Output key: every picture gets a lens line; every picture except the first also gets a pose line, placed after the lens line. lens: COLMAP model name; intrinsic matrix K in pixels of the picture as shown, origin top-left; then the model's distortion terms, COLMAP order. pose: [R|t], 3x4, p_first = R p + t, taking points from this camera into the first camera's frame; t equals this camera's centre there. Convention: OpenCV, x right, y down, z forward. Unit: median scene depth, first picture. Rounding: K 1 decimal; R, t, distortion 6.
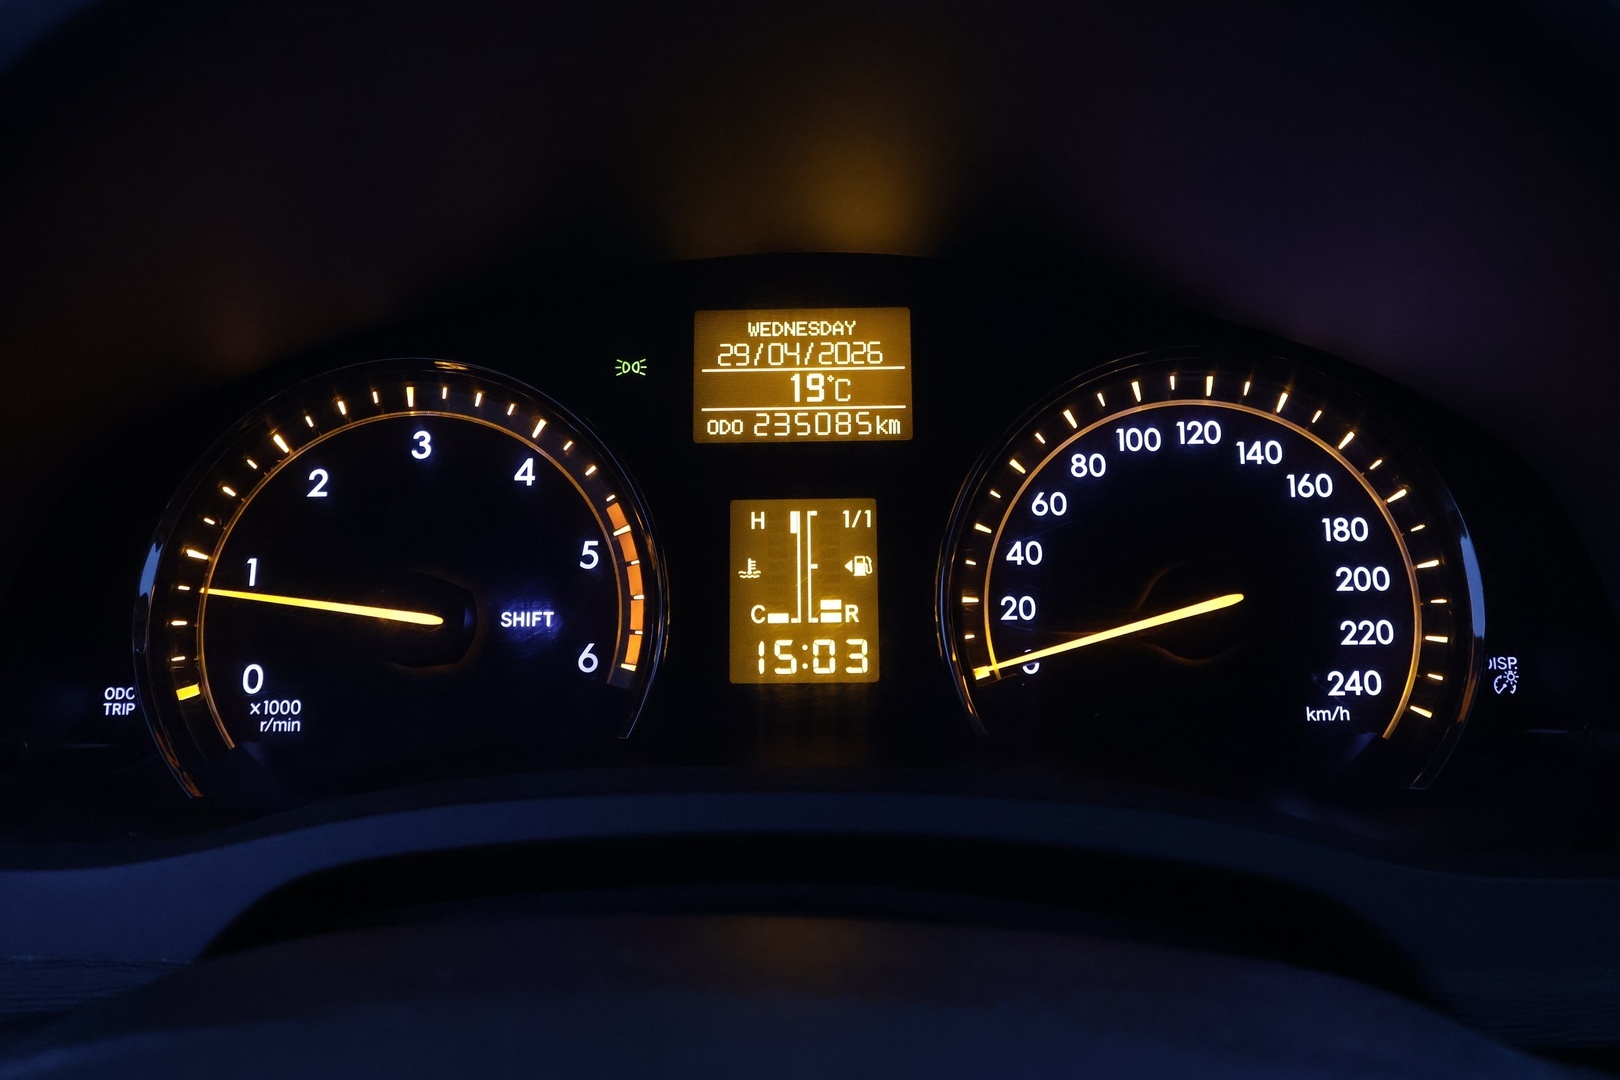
lens RADIAL K [[1254.2, 0, 821.1], [0, 1254.2, 539.0], [0, 0, 1]] dist [-0.001576, 0.021463]
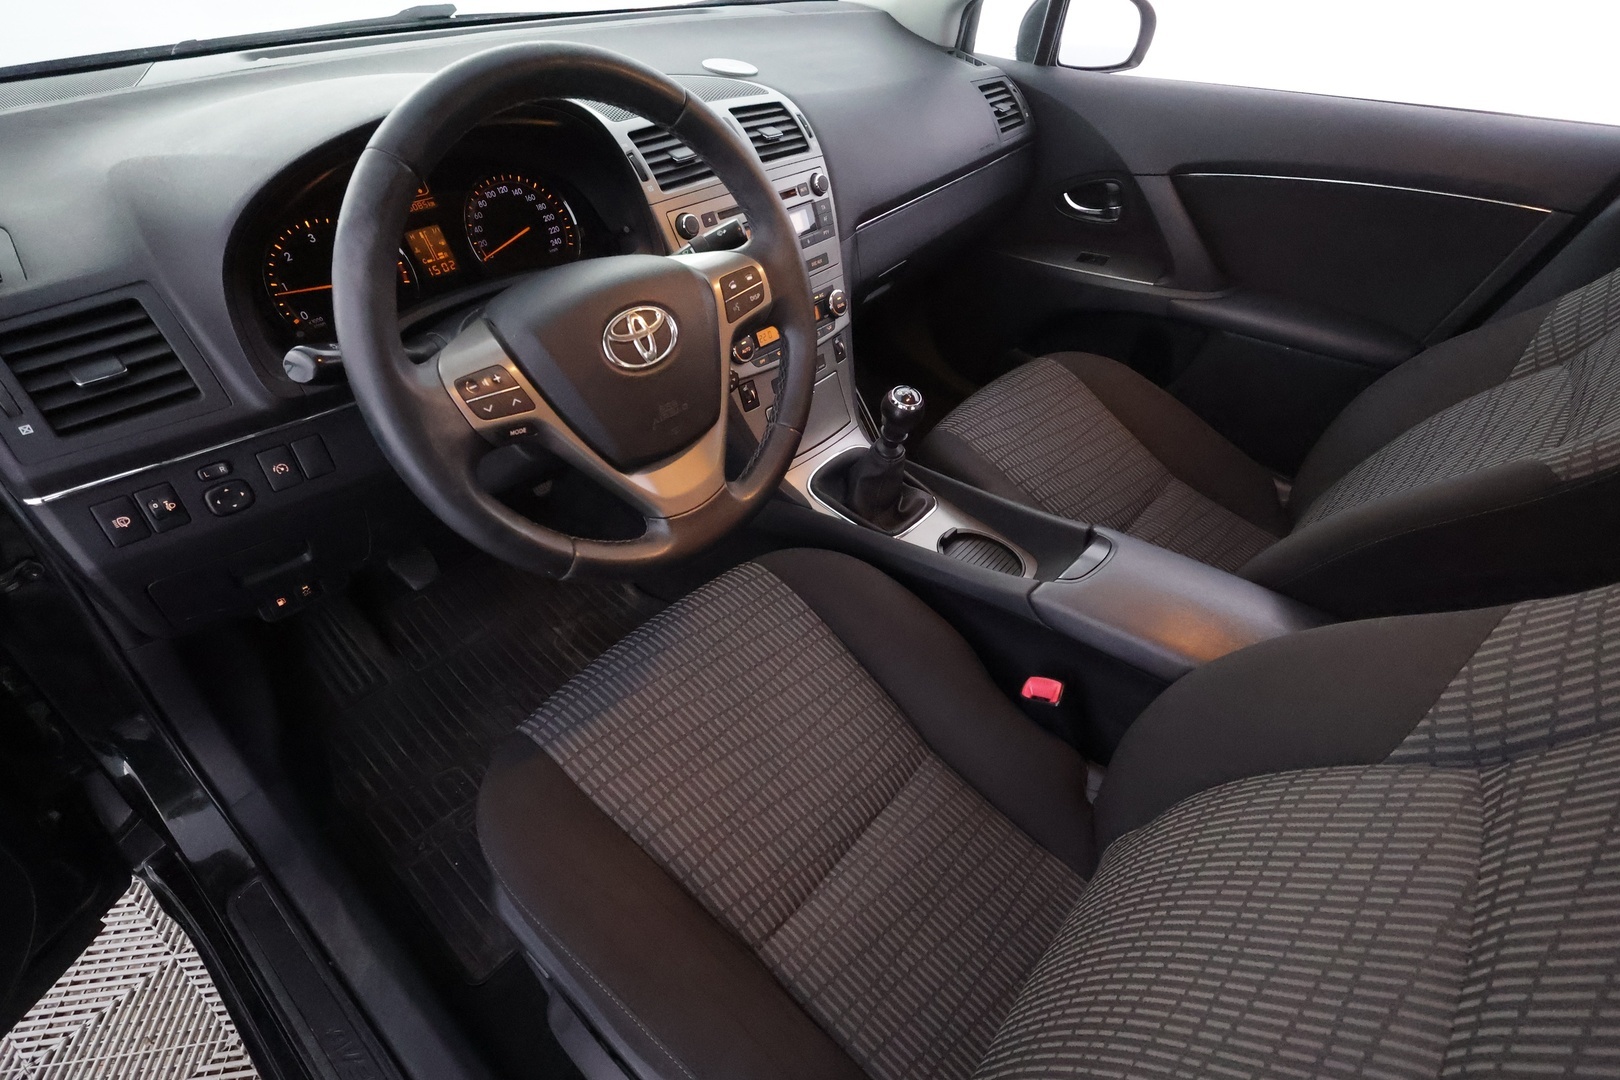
lens RADIAL K [[799.7, 0, 824.1], [0, 799.7, 544.5], [0, 0, 1]] dist [0.004398, 0.001317]
pose [[0.619807, -0.479401, 0.621300, -1.280703], [0.188176, 0.859408, 0.475403, -0.137860], [-0.761859, -0.177744, 0.622879, -1.720406]]
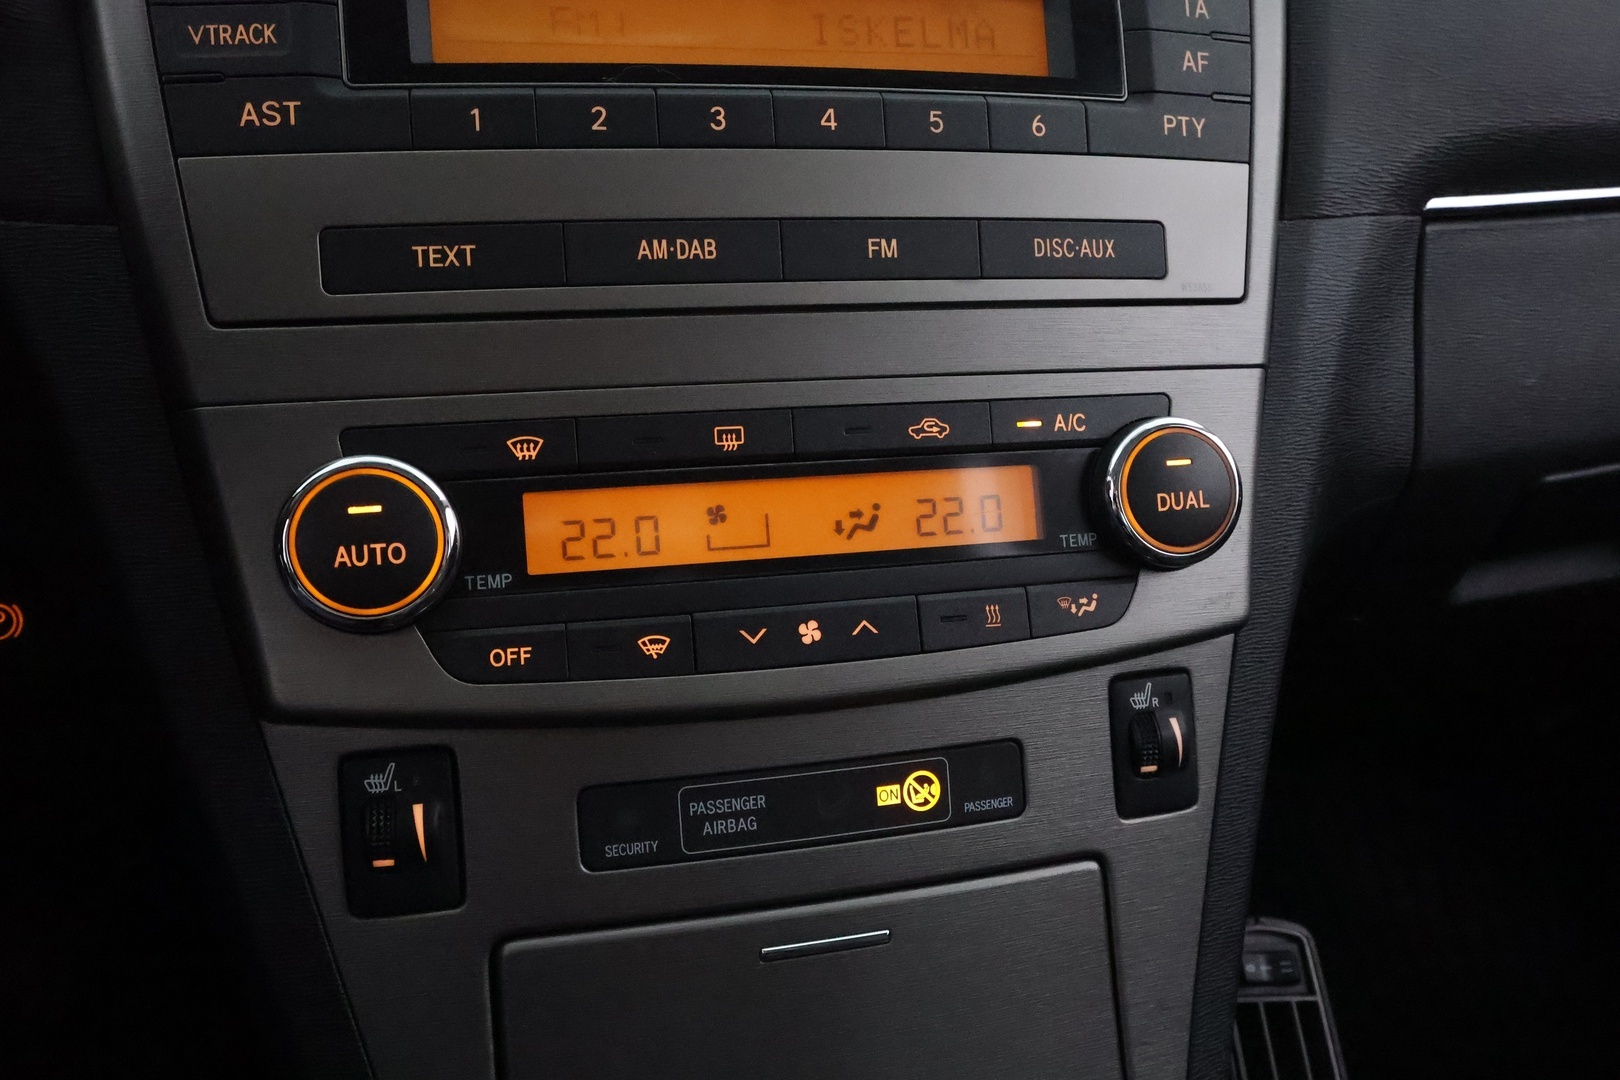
lens RADIAL K [[1254.2, 0, 813.2], [0, 1254.2, 542.4], [0, 0, 1]] dist [-0.001576, 0.021463]
pose [[0.960857, -0.062938, 0.269802, 0.913200], [0.054995, 0.997804, 0.036905, 0.623379], [-0.271532, -0.020623, 0.962208, -0.251684]]
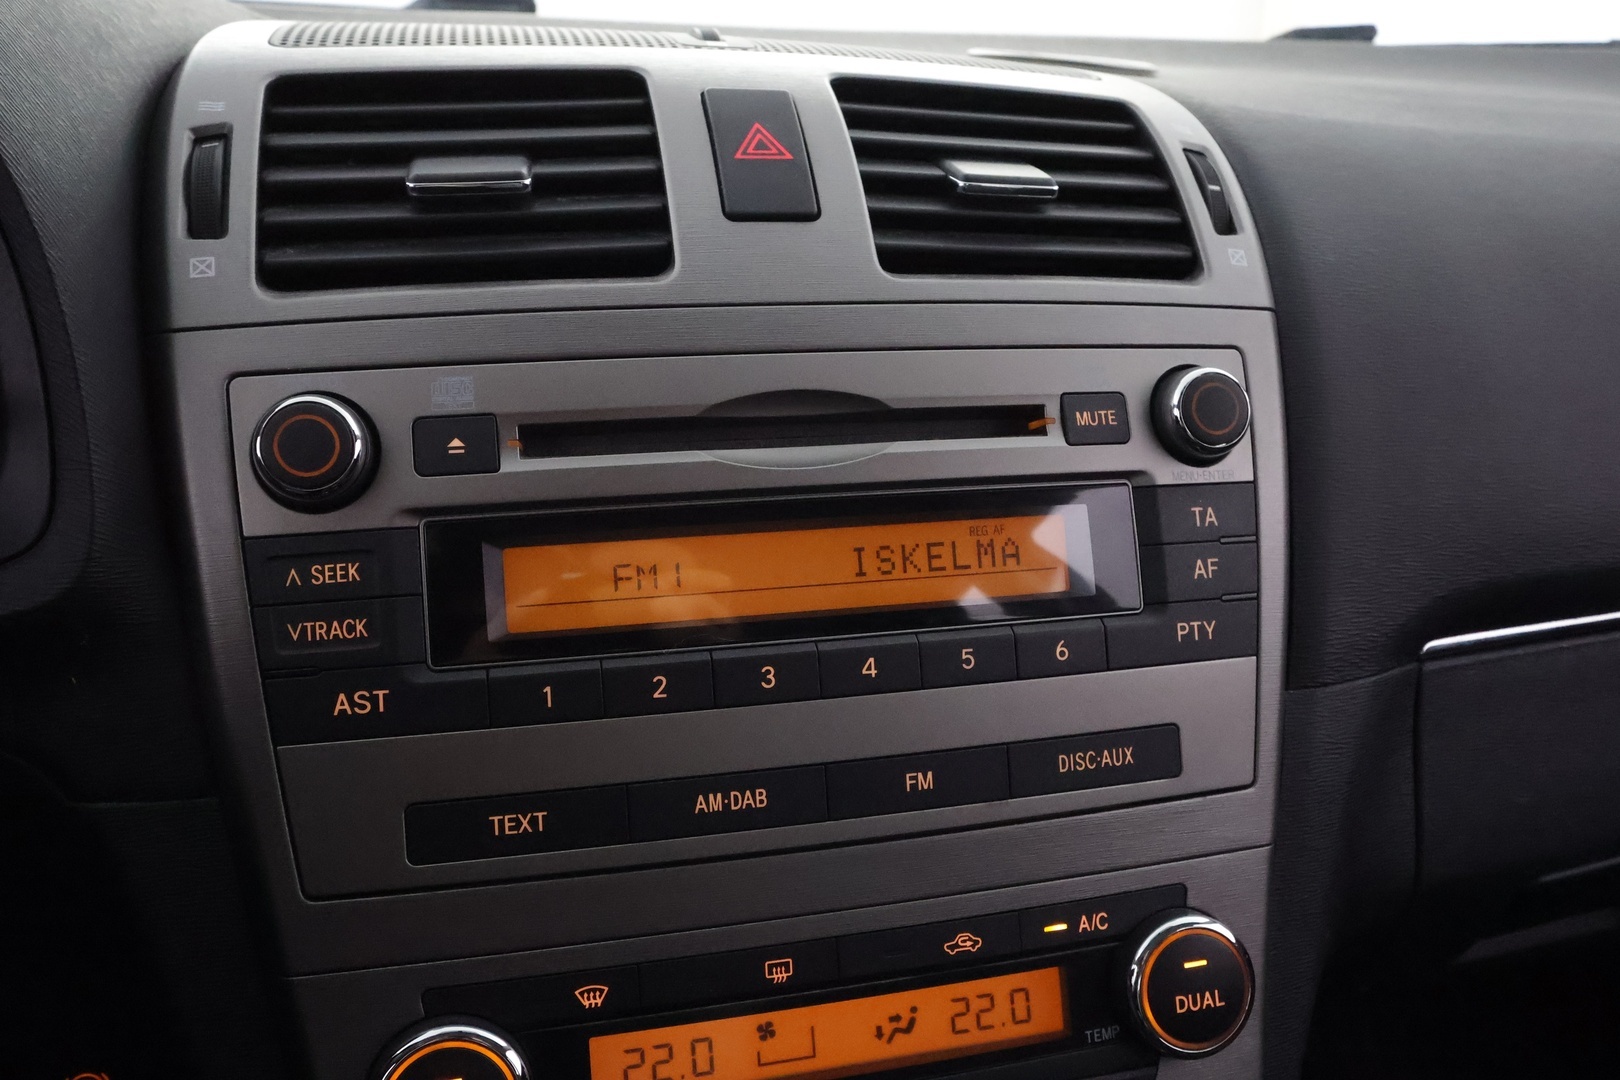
lens RADIAL K [[1254.2, 0, 819.0], [0, 1254.2, 548.8], [0, 0, 1]] dist [-0.001576, 0.021463]
pose [[0.961155, -0.058481, 0.269743, 0.889686], [0.058239, 0.998263, 0.008906, 0.244812], [-0.269796, 0.007149, 0.962891, -0.314267]]
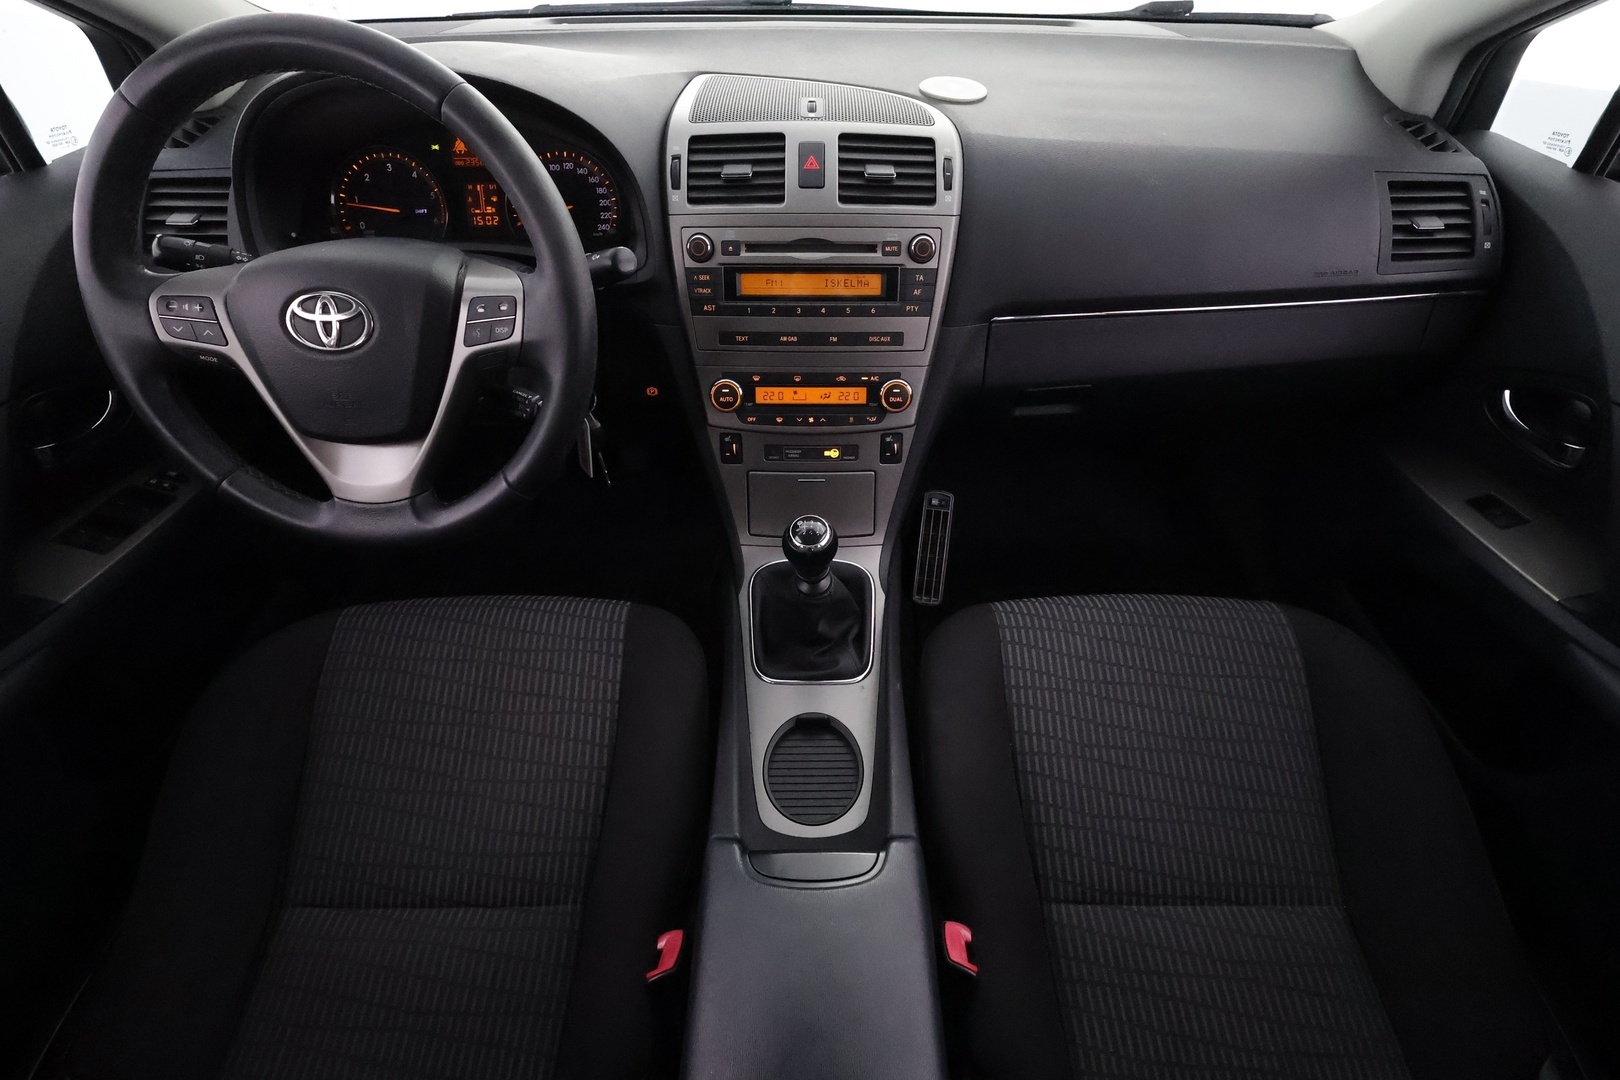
lens RADIAL K [[779.2, 0, 818.9], [0, 779.2, 545.7], [0, 0, 1]] dist [0.001829, -0.000415]
pose [[0.999577, -0.006459, 0.028343, 1.097279], [-0.006147, 0.905993, 0.423248, -0.041021], [-0.028412, -0.423243, 0.905570, -2.061720]]
